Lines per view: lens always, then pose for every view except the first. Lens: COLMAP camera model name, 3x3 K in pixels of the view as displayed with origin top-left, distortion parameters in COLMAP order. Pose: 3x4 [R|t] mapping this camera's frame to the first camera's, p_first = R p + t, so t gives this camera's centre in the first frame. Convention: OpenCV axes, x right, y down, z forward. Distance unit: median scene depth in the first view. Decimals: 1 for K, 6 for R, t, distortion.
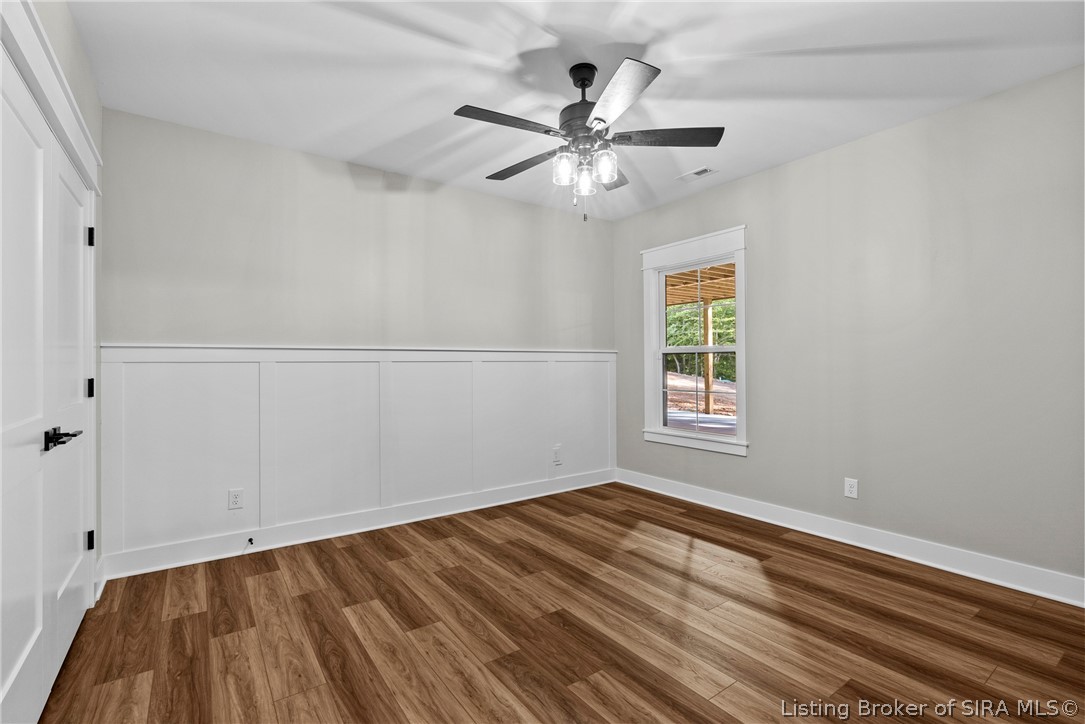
lens RADIAL K [[495.6, 0, 548.6], [0, 495.6, 359.3], [0, 0, 1]] dist [-0.001077, -0.000123]
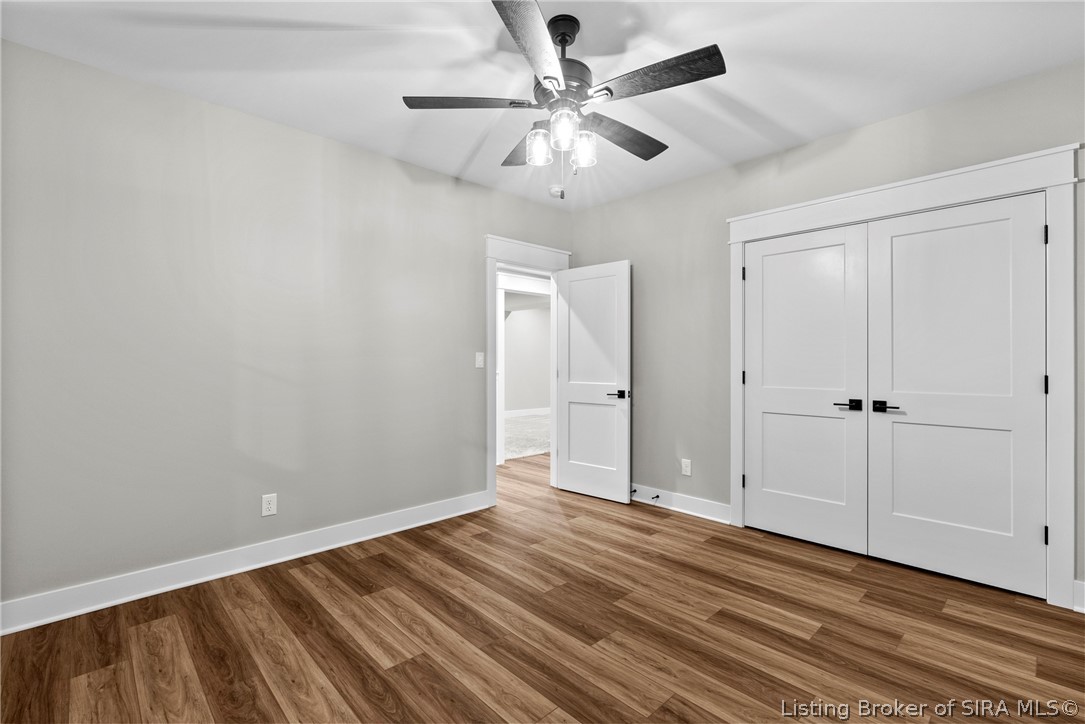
lens RADIAL K [[495.6, 0, 542.4], [0, 495.6, 361.7], [0, 0, 1]] dist [-0.001077, -0.000123]
pose [[-0.992313, 0.006304, -0.123593, 0.231997], [0.006902, 0.999966, -0.004414, 0.008114], [0.123561, -0.005234, -0.992323, 1.977113]]
